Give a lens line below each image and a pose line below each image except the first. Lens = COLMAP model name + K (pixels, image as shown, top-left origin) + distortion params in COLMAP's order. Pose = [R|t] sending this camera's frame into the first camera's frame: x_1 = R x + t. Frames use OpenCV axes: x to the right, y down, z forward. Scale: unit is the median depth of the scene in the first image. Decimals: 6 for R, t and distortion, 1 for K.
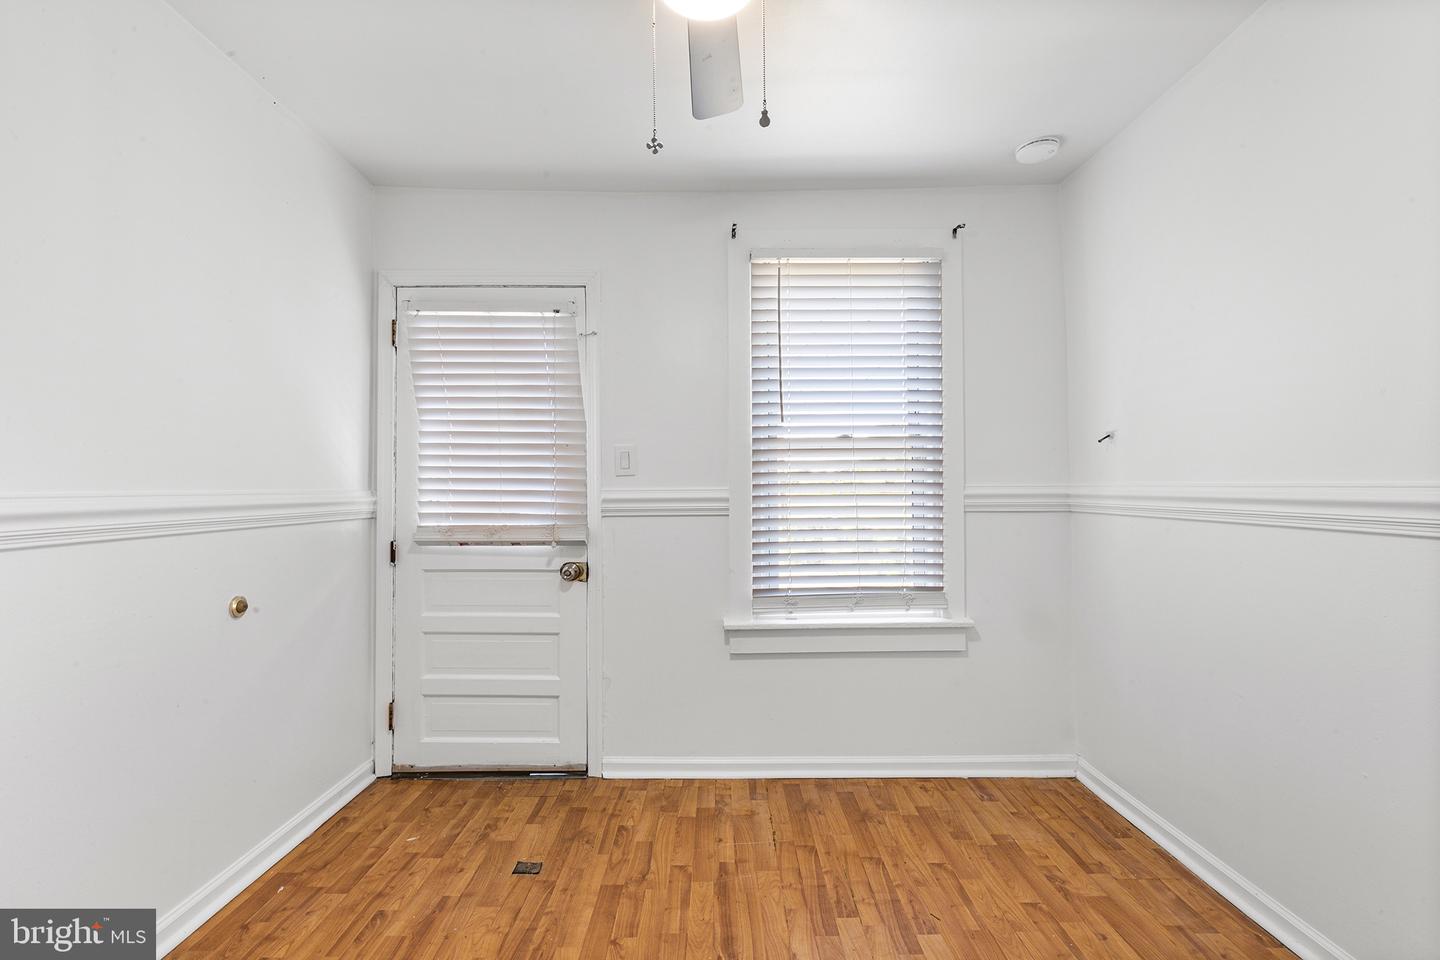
lens RADIAL K [[645.6, 0, 721.7], [0, 645.6, 471.4], [0, 0, 1]] dist [0.002542, 0.000541]
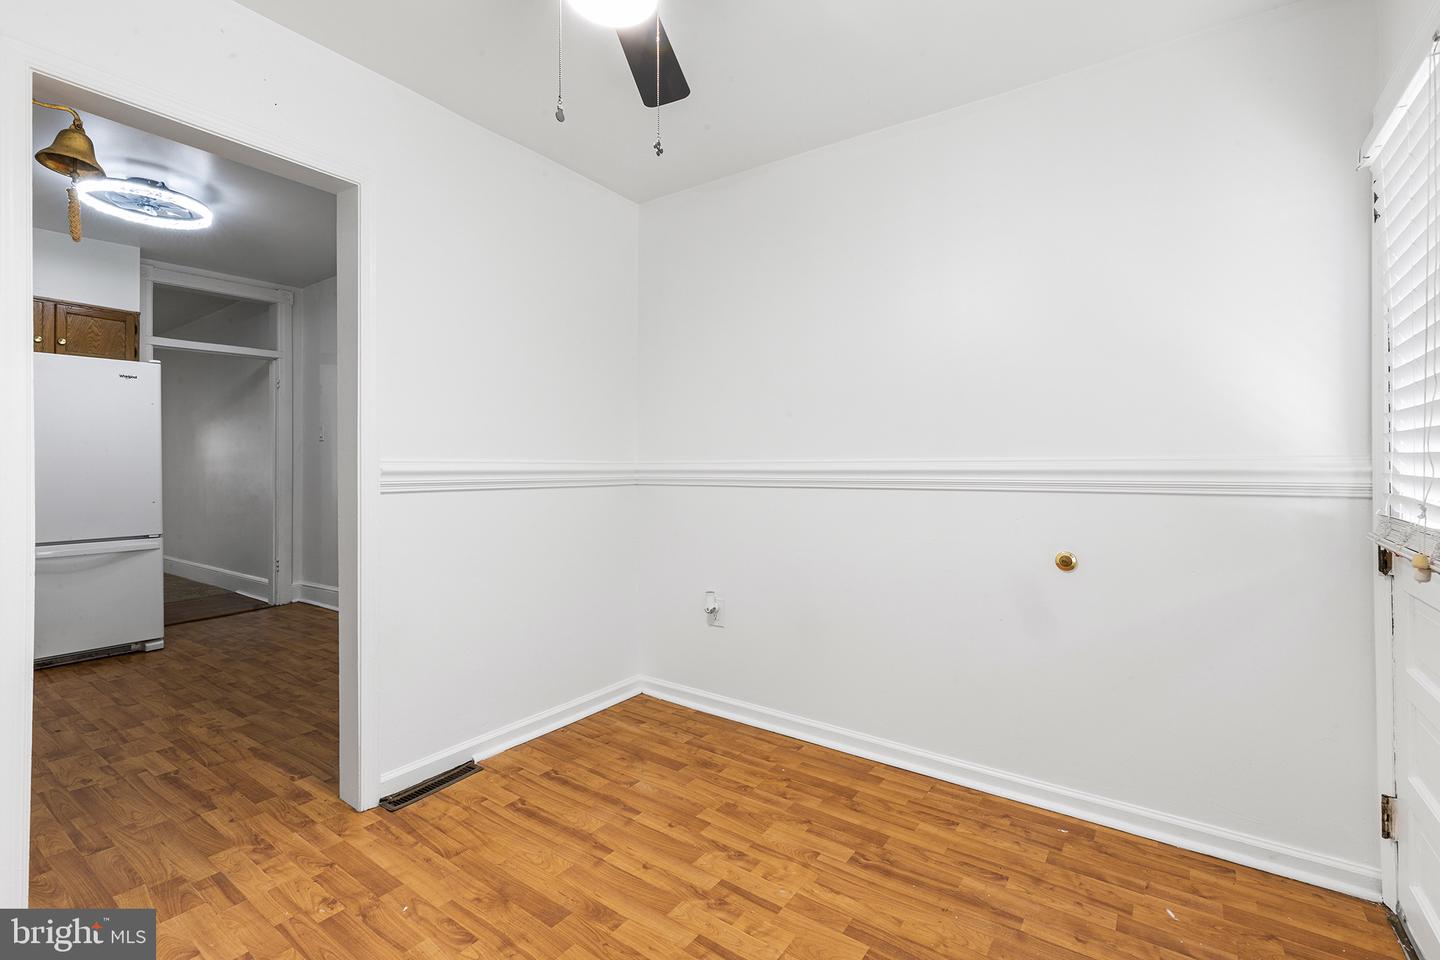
lens RADIAL K [[645.6, 0, 721.7], [0, 645.6, 471.4], [0, 0, 1]] dist [0.002542, 0.000541]
pose [[-0.584292, 0.009247, -0.811490, 0.483726], [0.027509, 0.999586, -0.008416, 0.044477], [0.811077, -0.027241, -0.584305, 1.126957]]
